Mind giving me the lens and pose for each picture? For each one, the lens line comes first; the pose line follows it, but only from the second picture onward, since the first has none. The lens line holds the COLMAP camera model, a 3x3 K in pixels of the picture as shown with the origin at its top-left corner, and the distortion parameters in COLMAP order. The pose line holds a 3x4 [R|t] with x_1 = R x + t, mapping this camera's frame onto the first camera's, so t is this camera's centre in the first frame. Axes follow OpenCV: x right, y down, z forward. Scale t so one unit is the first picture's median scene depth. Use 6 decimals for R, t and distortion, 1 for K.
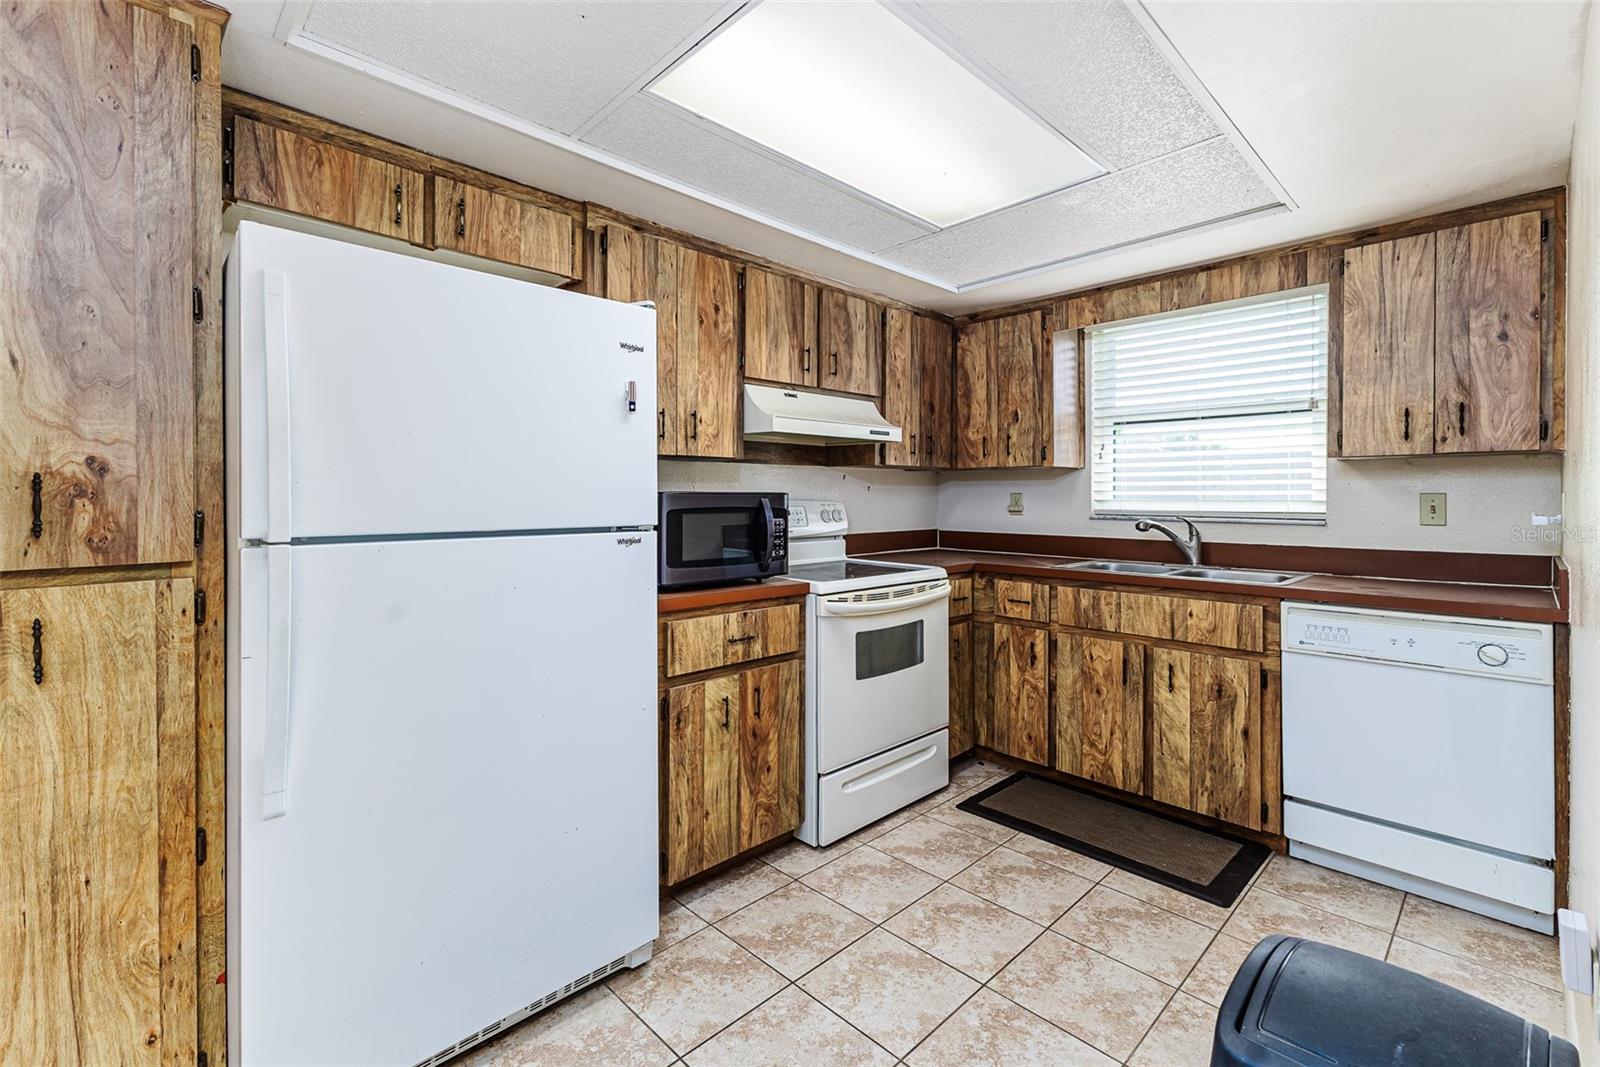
lens RADIAL K [[705.3, 0, 839.6], [0, 705.3, 498.6], [0, 0, 1]] dist [0.011828, 0.000003]
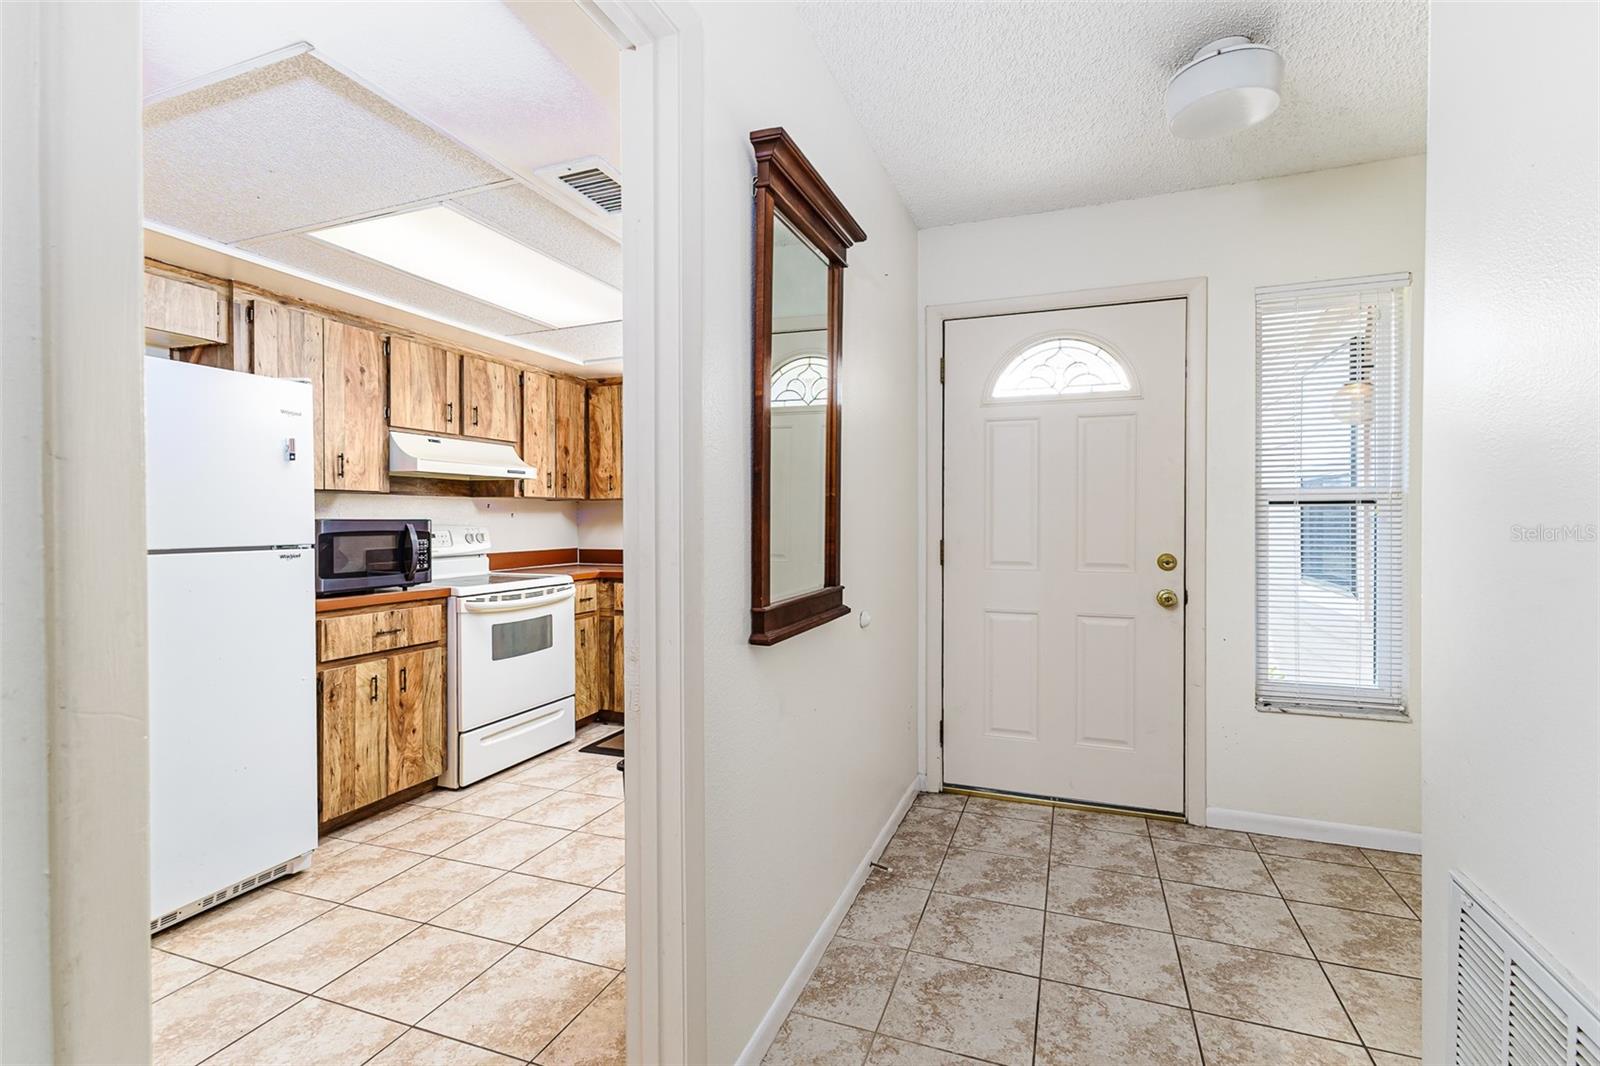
lens RADIAL K [[679.4, 0, 837.8], [0, 679.4, 521.1], [0, 0, 1]] dist [0.011885, 0.000431]
pose [[0.900539, -0.006809, 0.434722, 0.056973], [0.008043, 0.999967, -0.000999, 0.002337], [-0.434701, 0.004396, 0.900564, -0.470182]]
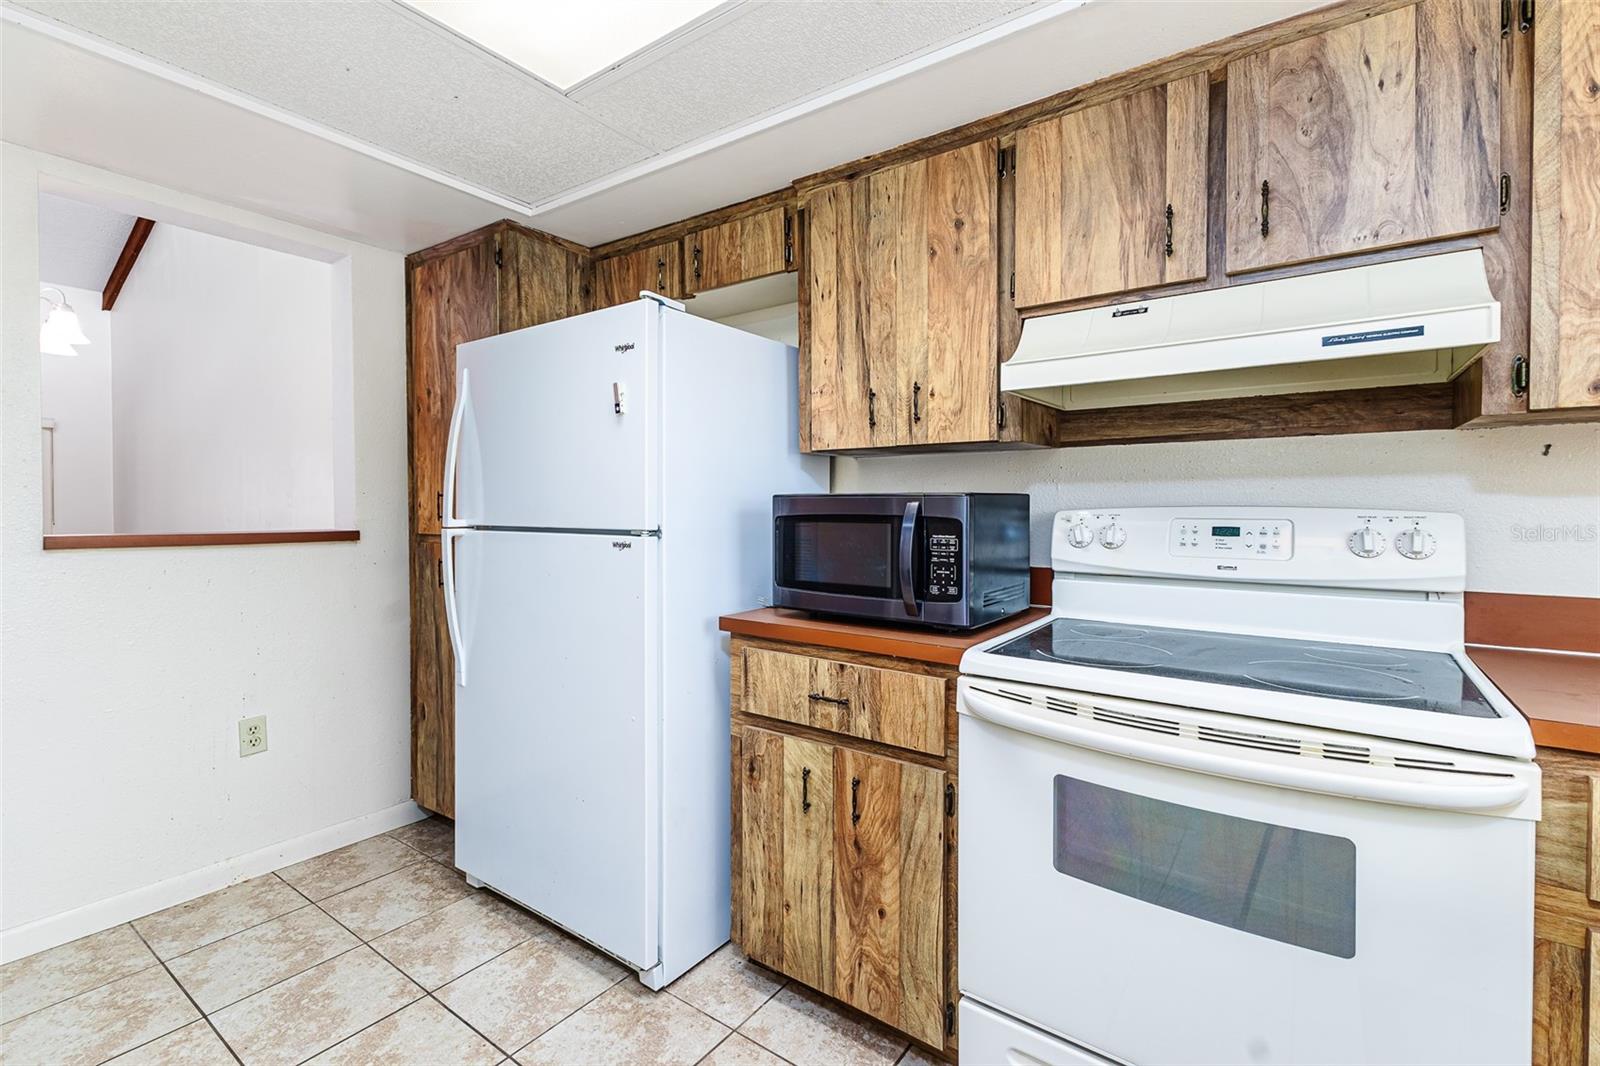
lens RADIAL K [[708.9, 0, 799.0], [0, 708.9, 515.0], [0, 0, 1]] dist [0.008611, -0.000120]
pose [[0.137822, 0.014649, -0.990349, 0.527725], [-0.002874, 0.999892, 0.014390, 0.002475], [0.990453, 0.000863, 0.137849, 0.813811]]
